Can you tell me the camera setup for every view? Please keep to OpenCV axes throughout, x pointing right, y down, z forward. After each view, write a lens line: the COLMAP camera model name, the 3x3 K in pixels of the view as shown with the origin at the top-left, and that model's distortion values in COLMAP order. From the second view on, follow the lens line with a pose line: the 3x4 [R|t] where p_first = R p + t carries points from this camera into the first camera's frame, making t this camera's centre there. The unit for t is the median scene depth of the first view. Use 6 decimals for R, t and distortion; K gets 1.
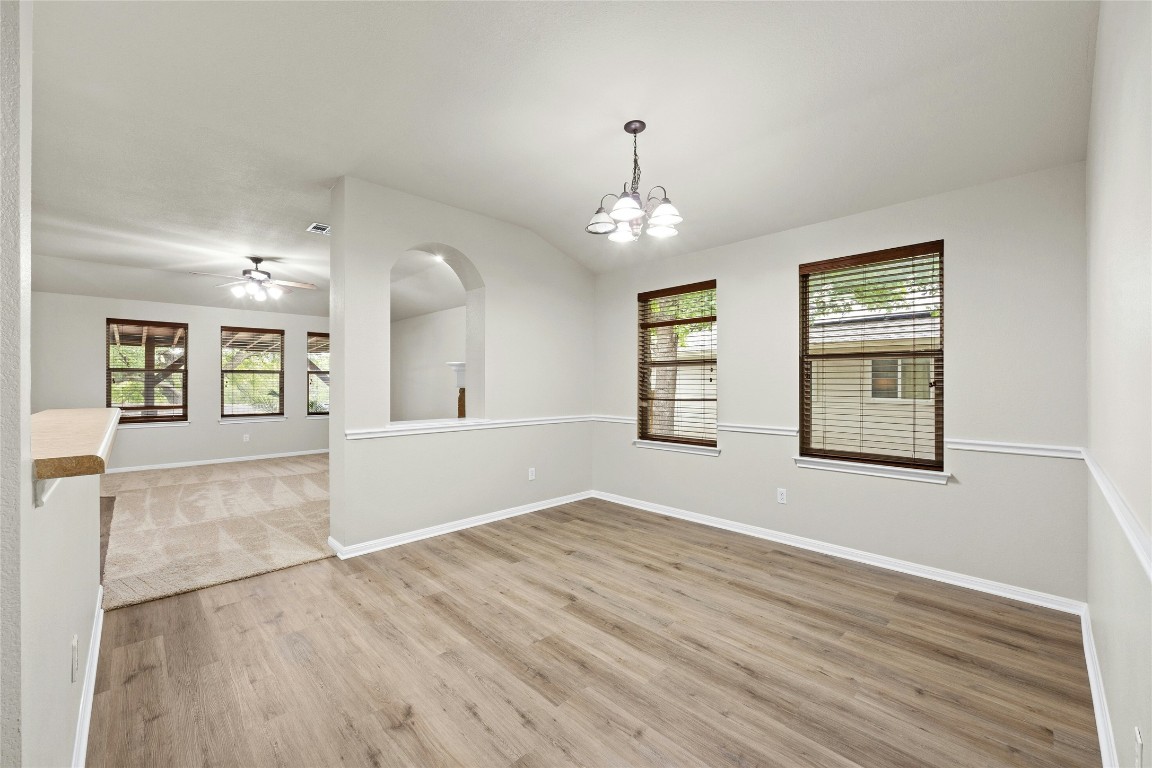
lens RADIAL K [[461.7, 0, 582.3], [0, 461.7, 386.1], [0, 0, 1]] dist [-0.006119, 0.000177]
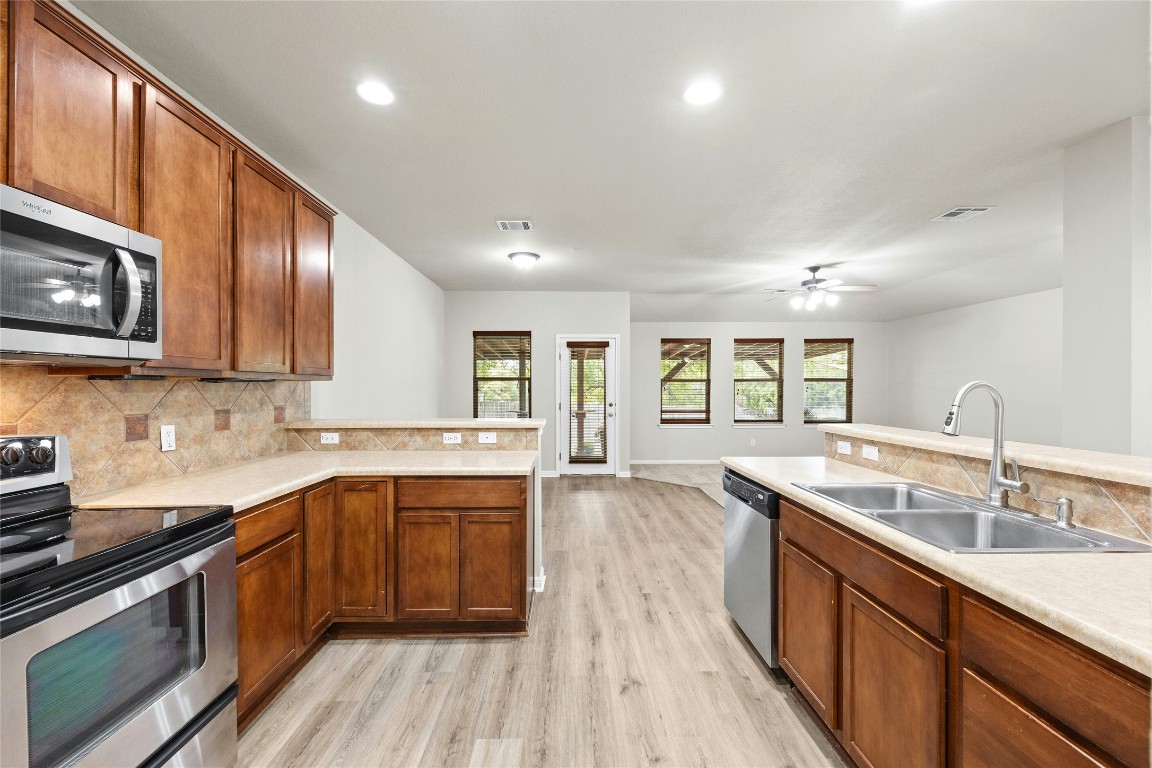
lens RADIAL K [[461.7, 0, 570.4], [0, 461.7, 388.9], [0, 0, 1]] dist [-0.006119, 0.000177]
pose [[0.721891, 0.002327, -0.692003, -0.361945], [-0.000905, 0.999997, 0.002418, -0.016031], [0.692006, -0.001119, 0.721891, -0.073075]]
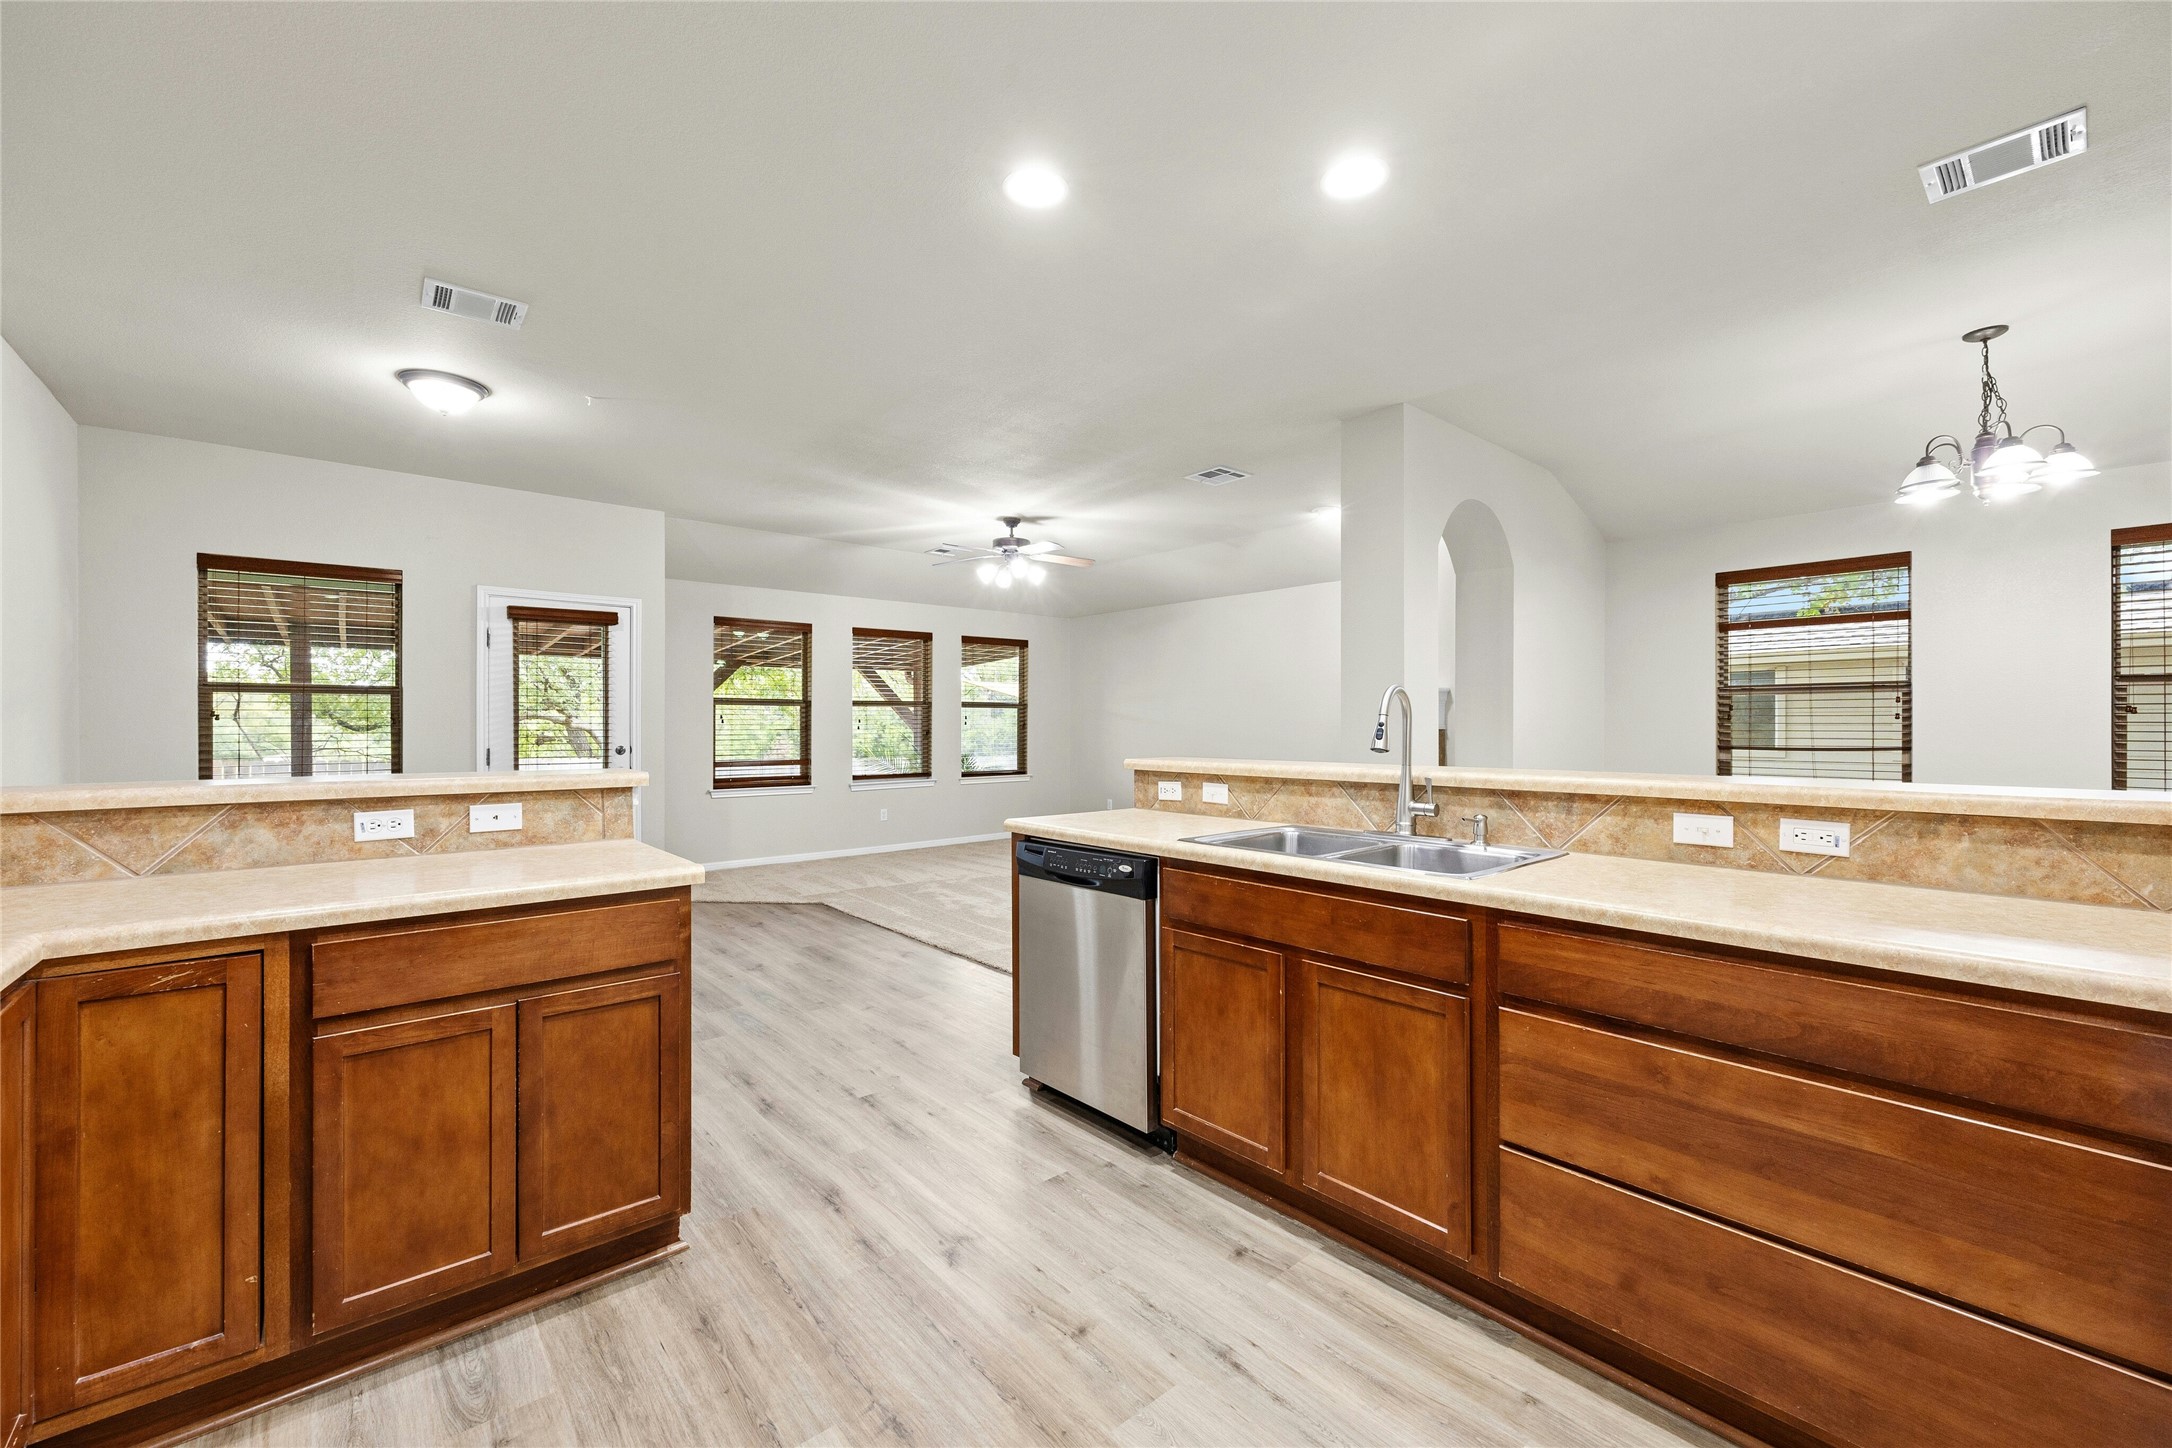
lens RADIAL K [[870.5, 0, 1082.4], [0, 870.5, 726.4], [0, 0, 1]] dist [-0.006119, 0.000177]
pose [[0.998302, -0.001049, -0.058240, -0.495552], [0.001026, 0.999999, -0.000409, -0.001074], [0.058241, 0.000348, 0.998303, -0.135945]]
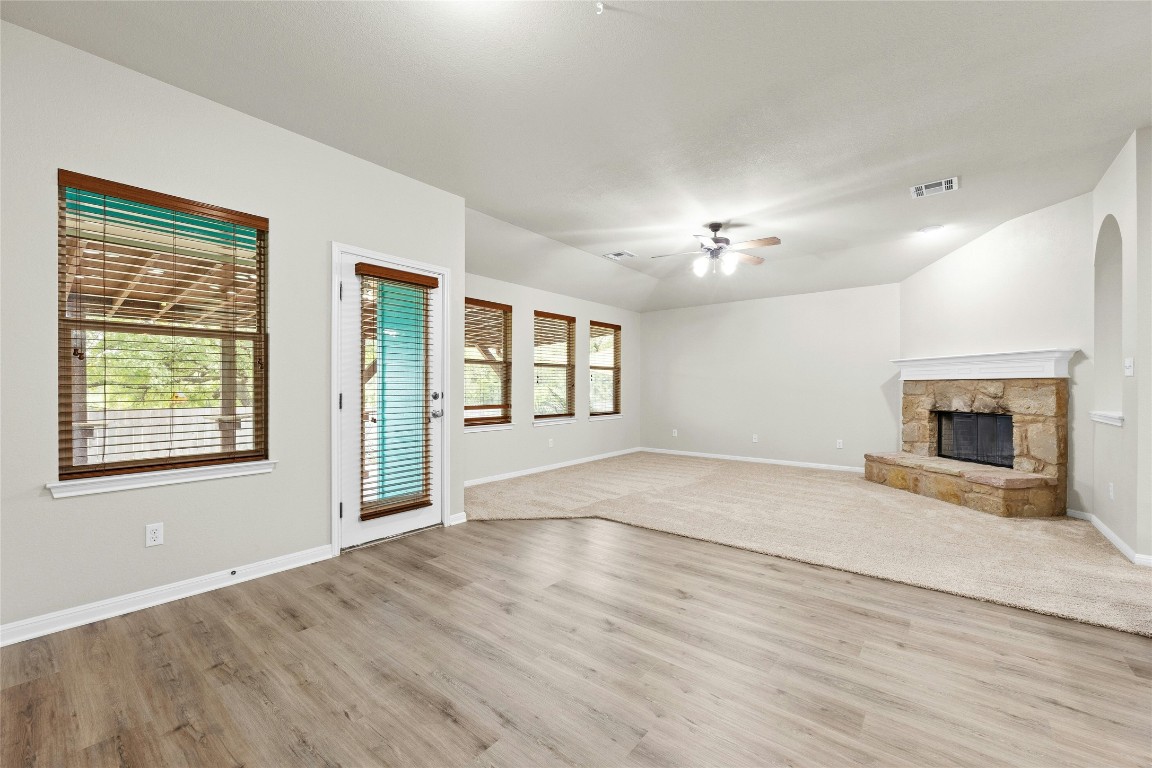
lens RADIAL K [[461.7, 0, 566.5], [0, 461.7, 391.0], [0, 0, 1]] dist [-0.006119, 0.000177]
pose [[0.993951, -0.002050, 0.109801, -0.966052], [0.001686, 0.999993, 0.003406, 0.016867], [-0.109808, -0.003200, 0.993948, 0.182172]]
